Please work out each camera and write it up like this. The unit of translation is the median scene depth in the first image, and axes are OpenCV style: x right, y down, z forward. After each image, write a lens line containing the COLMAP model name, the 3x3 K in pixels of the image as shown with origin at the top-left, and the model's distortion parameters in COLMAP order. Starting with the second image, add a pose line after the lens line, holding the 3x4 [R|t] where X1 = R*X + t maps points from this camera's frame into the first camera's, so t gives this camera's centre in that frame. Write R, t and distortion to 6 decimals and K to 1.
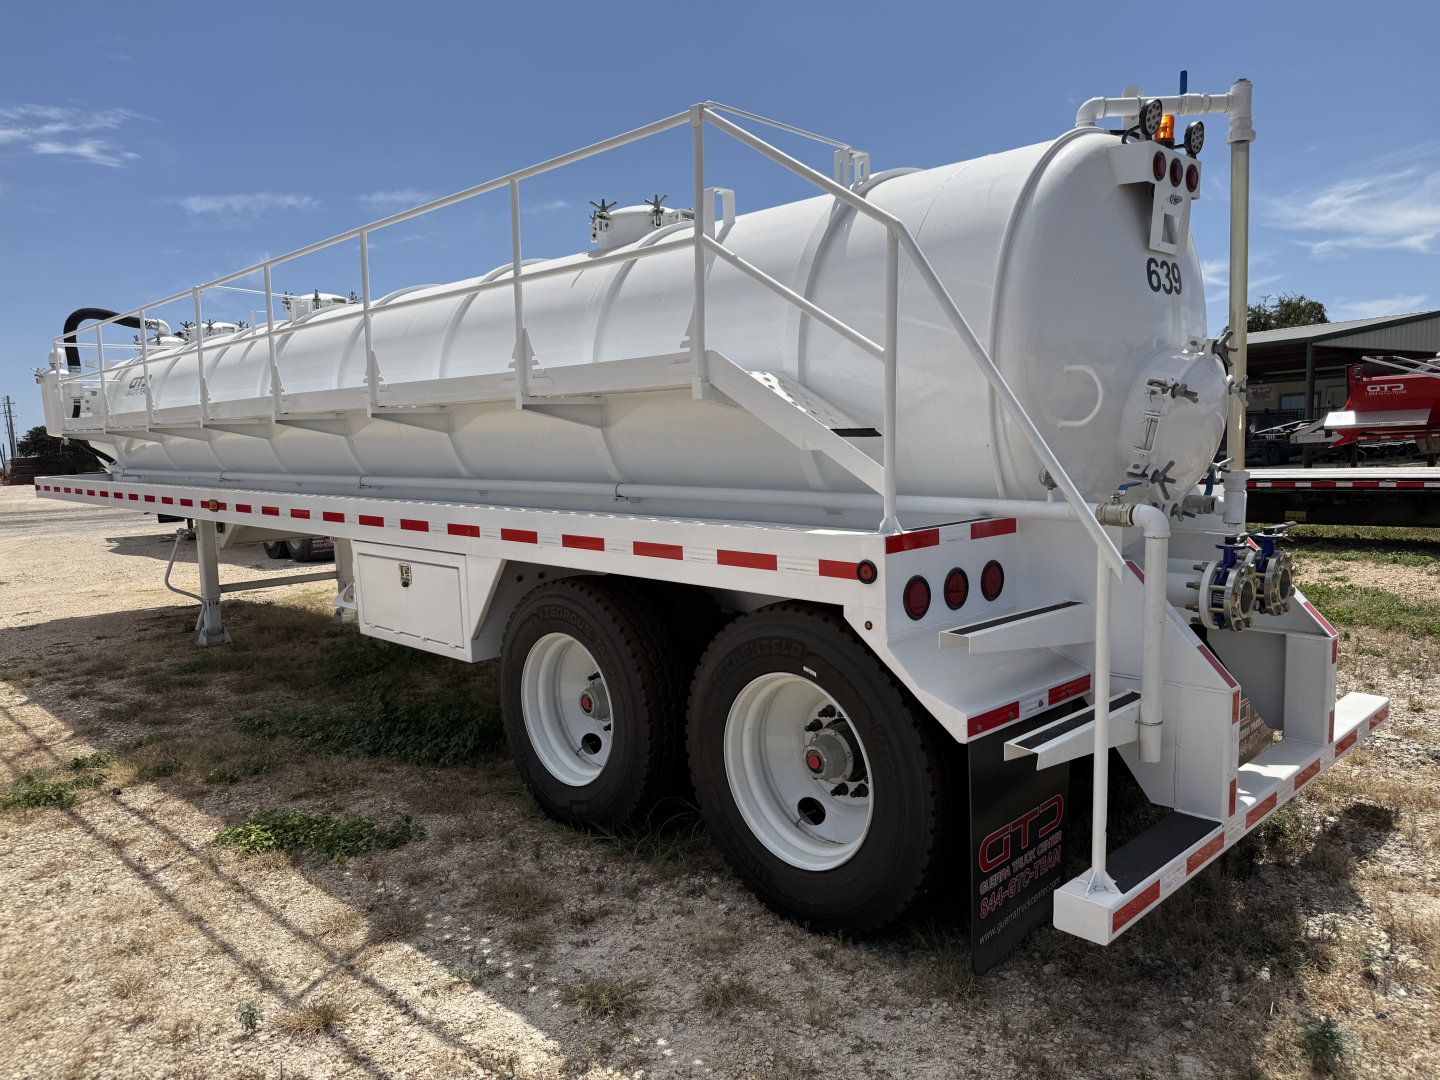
lens RADIAL K [[1017.5, 0, 720.0], [0, 1017.5, 540.0], [0, 0, 1]] dist [0.041889, -0.067146]
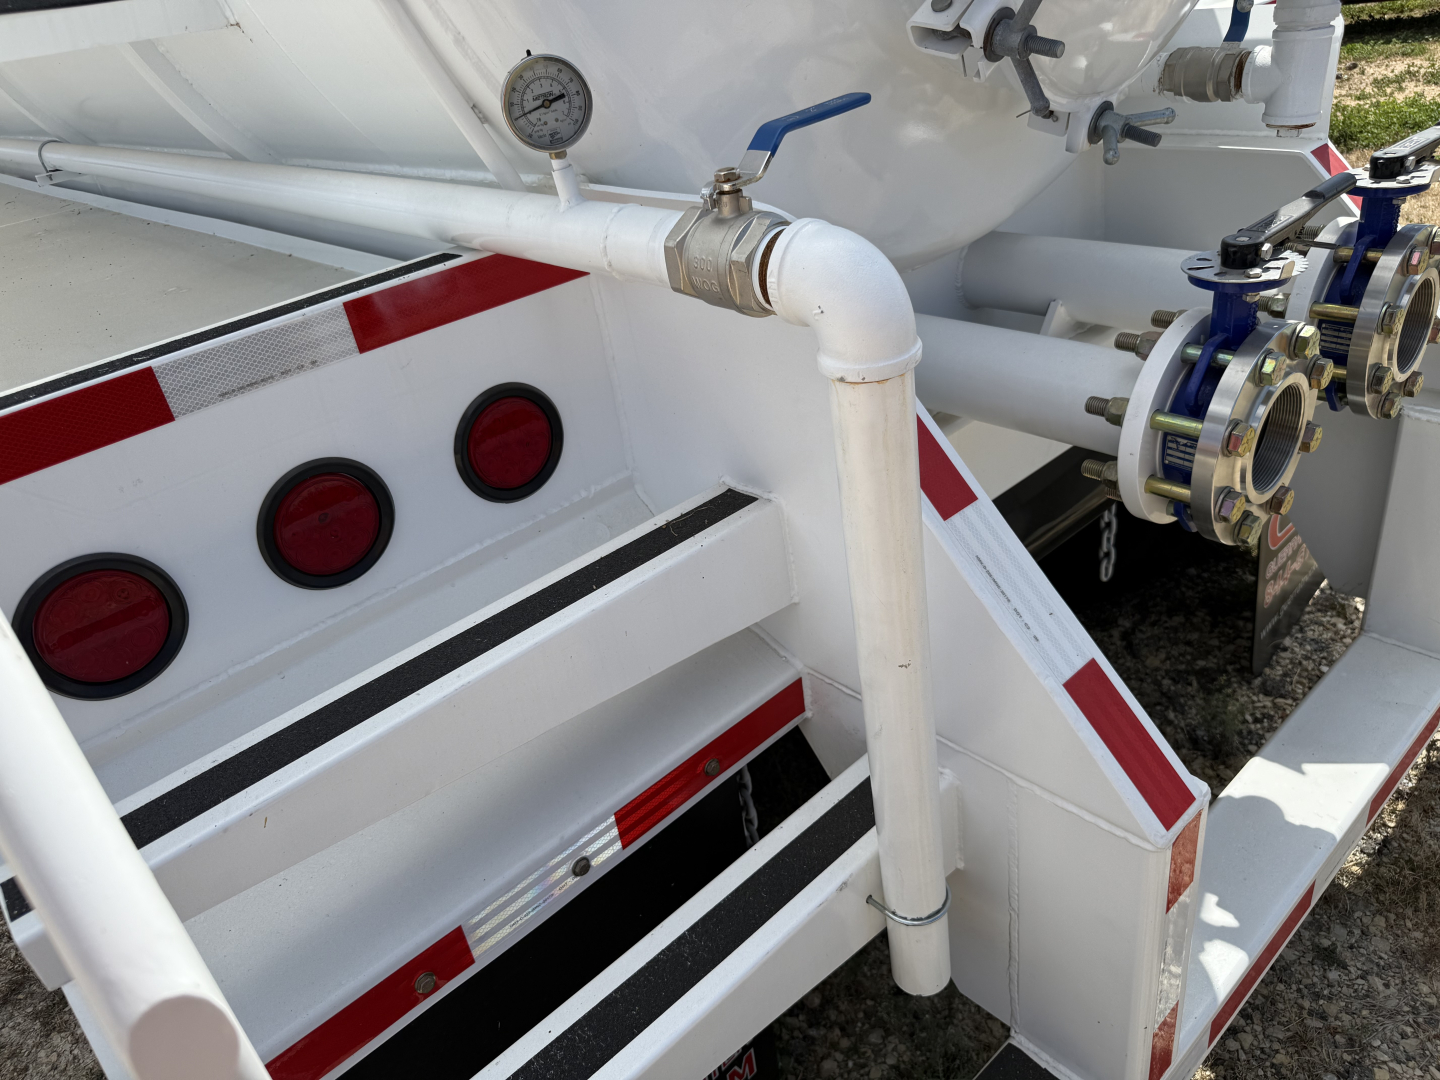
lens RADIAL K [[1017.5, 0, 720.0], [0, 1017.5, 540.0], [0, 0, 1]] dist [0.041889, -0.067146]
pose [[0.991976, -0.087473, -0.091277, 0.348541], [0.116753, 0.910796, 0.396004, -0.054107], [0.048495, -0.403484, 0.913701, 0.651286]]
